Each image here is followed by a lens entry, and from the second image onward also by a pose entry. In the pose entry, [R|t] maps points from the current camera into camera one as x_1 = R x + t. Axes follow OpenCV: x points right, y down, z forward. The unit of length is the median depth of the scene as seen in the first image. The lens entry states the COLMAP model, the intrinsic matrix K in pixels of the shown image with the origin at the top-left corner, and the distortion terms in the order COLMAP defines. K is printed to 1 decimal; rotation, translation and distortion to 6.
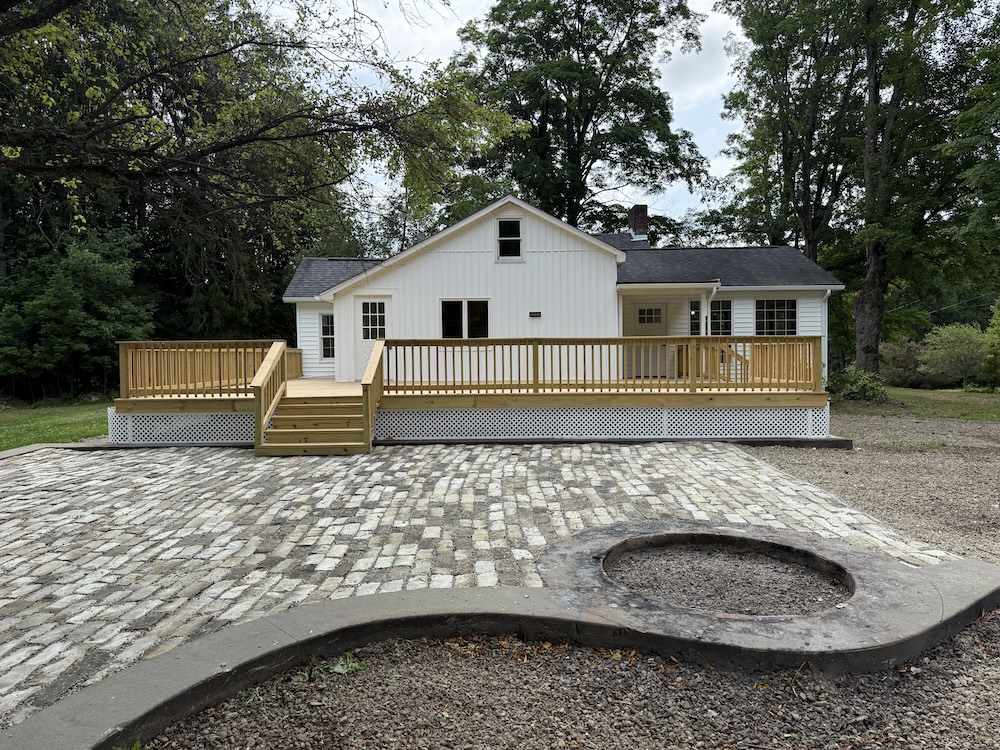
lens RADIAL K [[689.9, 0, 500.0], [0, 689.9, 375.0], [0, 0, 1]] dist [0.062060, -0.093179]
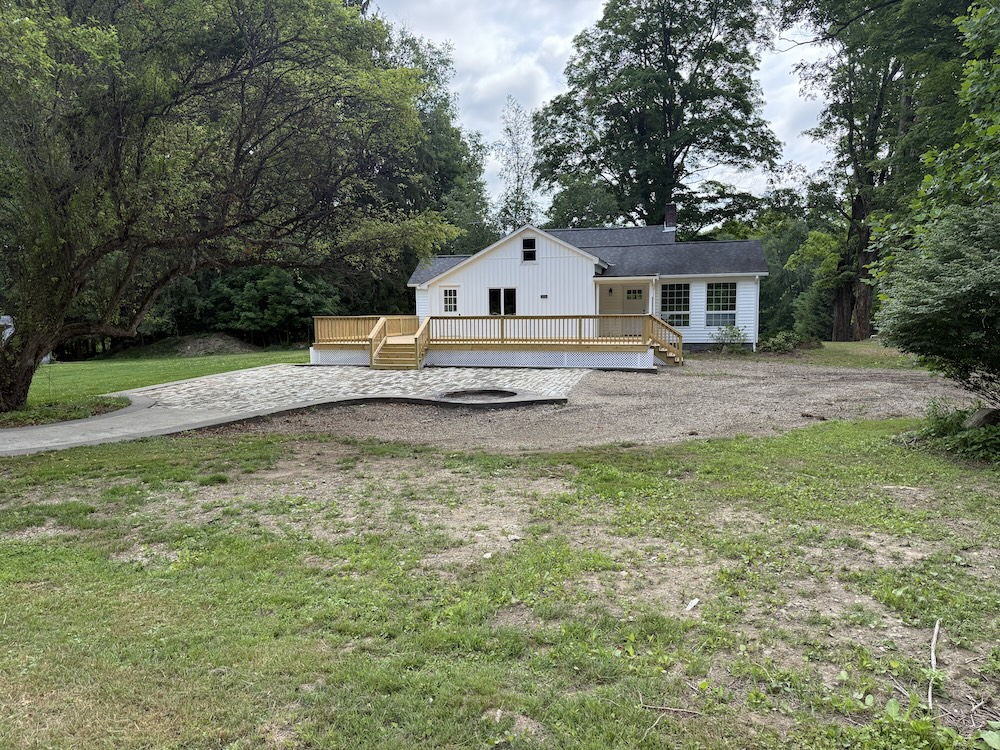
lens RADIAL K [[689.9, 0, 500.0], [0, 689.9, 375.0], [0, 0, 1]] dist [0.062060, -0.093179]
pose [[0.970125, 0.022506, -0.241559, 0.307390], [-0.006849, 0.997832, 0.065459, -0.007520], [0.242509, -0.061849, 0.968176, -0.547281]]
